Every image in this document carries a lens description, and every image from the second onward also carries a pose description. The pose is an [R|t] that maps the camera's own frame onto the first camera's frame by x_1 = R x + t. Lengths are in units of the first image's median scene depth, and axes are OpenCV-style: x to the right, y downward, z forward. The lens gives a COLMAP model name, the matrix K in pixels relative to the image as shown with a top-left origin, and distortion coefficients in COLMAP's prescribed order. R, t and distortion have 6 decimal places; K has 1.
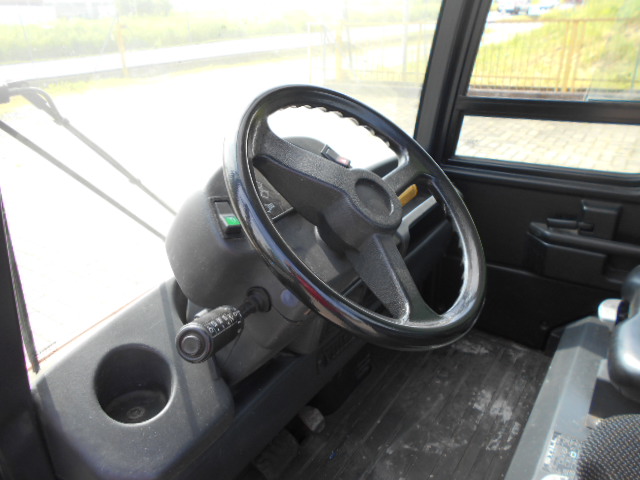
lens RADIAL K [[508.6, 0, 323.3], [0, 508.6, 242.7], [0, 0, 1]] dist [0.002920, 0.045941]
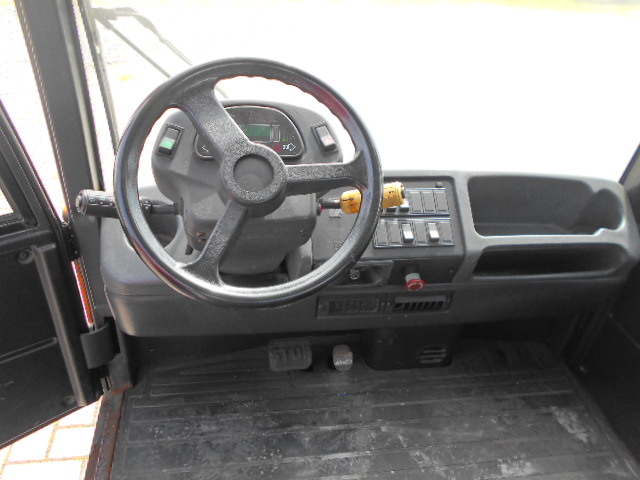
lens RADIAL K [[508.6, 0, 323.3], [0, 508.6, 242.7], [0, 0, 1]] dist [0.002920, 0.045941]
pose [[0.665214, 0.482715, -0.569628, 0.417865], [-0.397563, 0.874761, 0.277015, -0.148716], [0.632008, 0.042189, 0.773813, 0.091682]]
